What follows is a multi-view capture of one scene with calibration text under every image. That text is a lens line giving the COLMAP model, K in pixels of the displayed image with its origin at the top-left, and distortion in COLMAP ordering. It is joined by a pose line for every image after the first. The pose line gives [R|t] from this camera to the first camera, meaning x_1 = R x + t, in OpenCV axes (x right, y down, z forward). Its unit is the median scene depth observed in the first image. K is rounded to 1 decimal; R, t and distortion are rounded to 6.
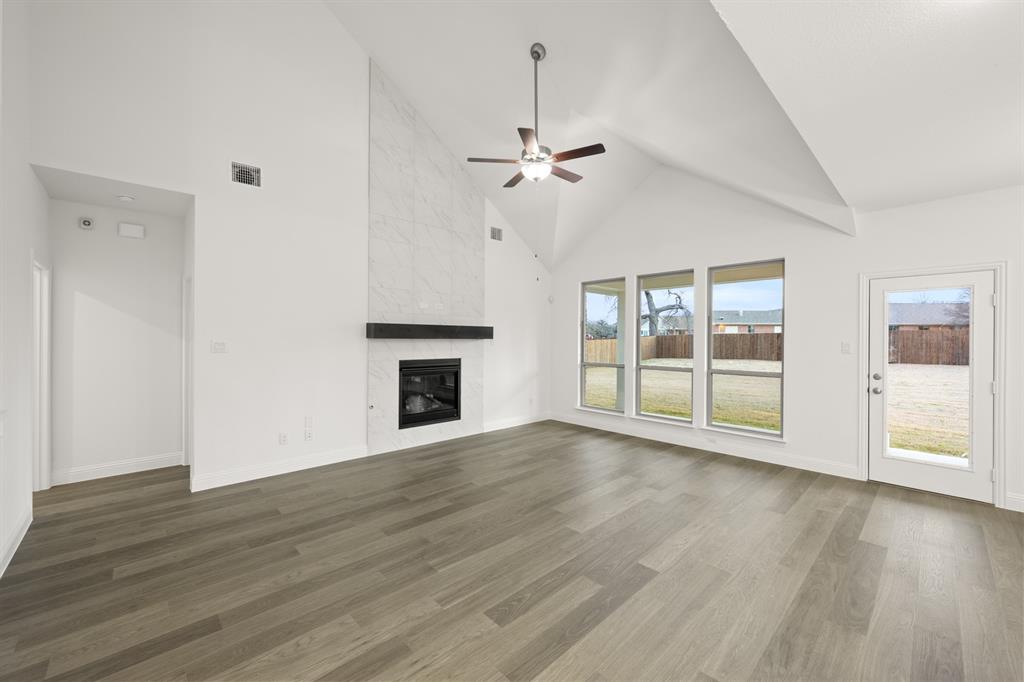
lens RADIAL K [[403.9, 0, 513.1], [0, 403.9, 337.5], [0, 0, 1]] dist [0.012743, -0.000159]
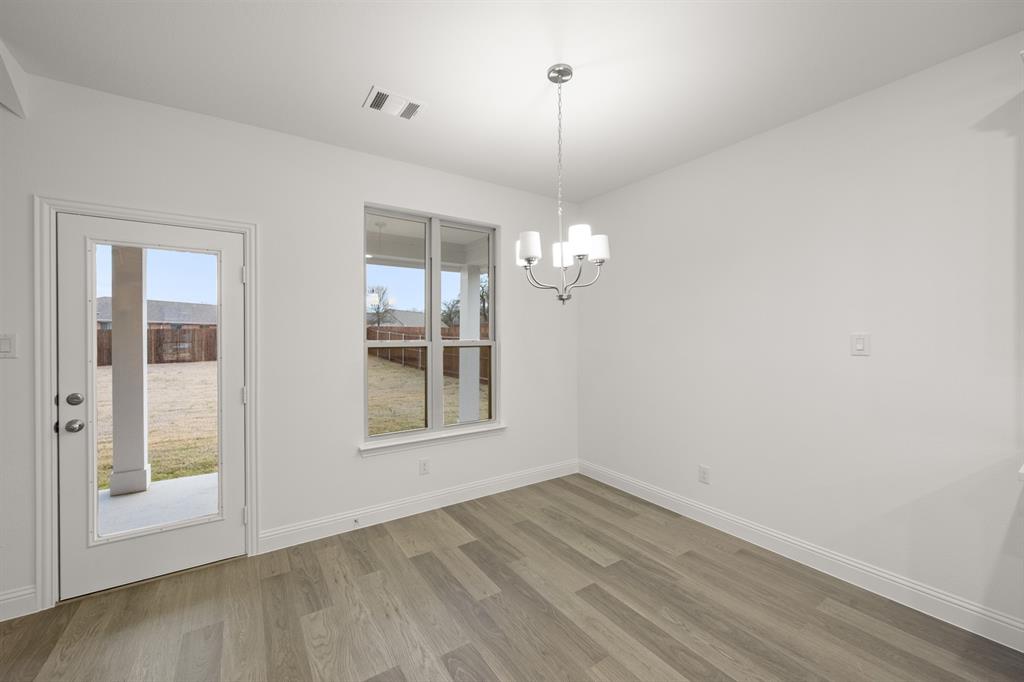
lens RADIAL K [[403.9, 0, 517.6], [0, 403.9, 341.3], [0, 0, 1]] dist [0.012743, -0.000159]
pose [[0.158913, -0.008183, 0.987259, 0.462173], [0.008703, 0.999938, 0.006888, 0.022913], [-0.987254, 0.007498, 0.158975, 0.351900]]
